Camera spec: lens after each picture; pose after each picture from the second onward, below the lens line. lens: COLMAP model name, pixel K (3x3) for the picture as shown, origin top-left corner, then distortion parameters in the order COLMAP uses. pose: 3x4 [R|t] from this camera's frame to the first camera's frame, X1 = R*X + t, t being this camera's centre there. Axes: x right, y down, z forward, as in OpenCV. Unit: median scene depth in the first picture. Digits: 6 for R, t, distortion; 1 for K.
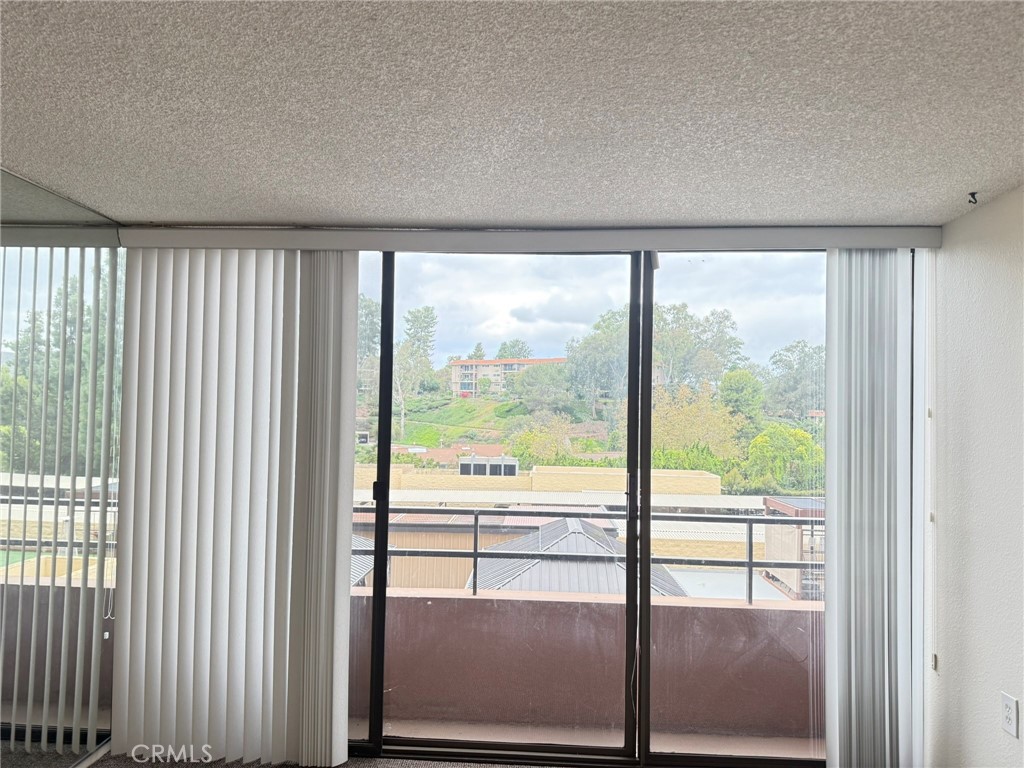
lens RADIAL K [[721.4, 0, 520.4], [0, 721.4, 389.1], [0, 0, 1]] dist [0.067757, -0.106352]
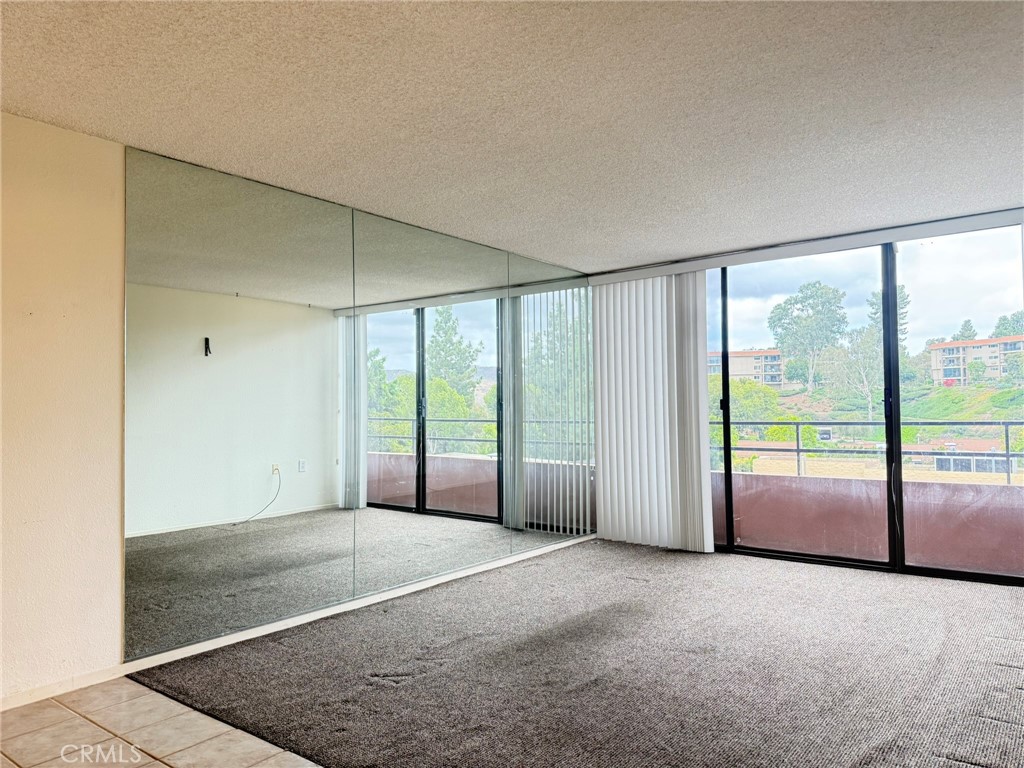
lens RADIAL K [[724.3, 0, 512.0], [0, 724.3, 384.0], [0, 0, 1]] dist [0.146563, -0.210978]
pose [[0.814917, -0.049764, -0.577438, 0.358946], [0.047195, 0.998696, -0.019463, 0.088207], [0.577654, -0.011391, 0.816203, -0.647511]]
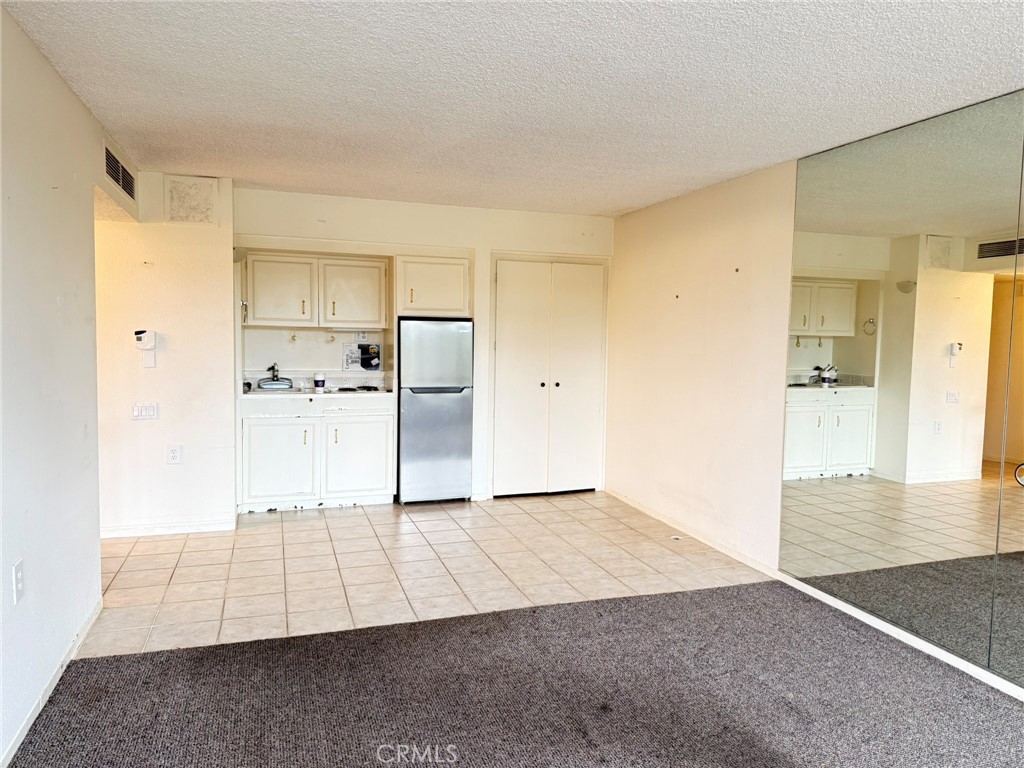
lens RADIAL K [[724.3, 0, 512.0], [0, 724.3, 384.0], [0, 0, 1]] dist [0.146563, -0.210978]
pose [[-0.933826, -0.007203, -0.357654, 0.255903], [-0.022507, 0.998999, 0.038646, 0.059975], [0.357018, 0.044138, -0.933054, 0.657611]]
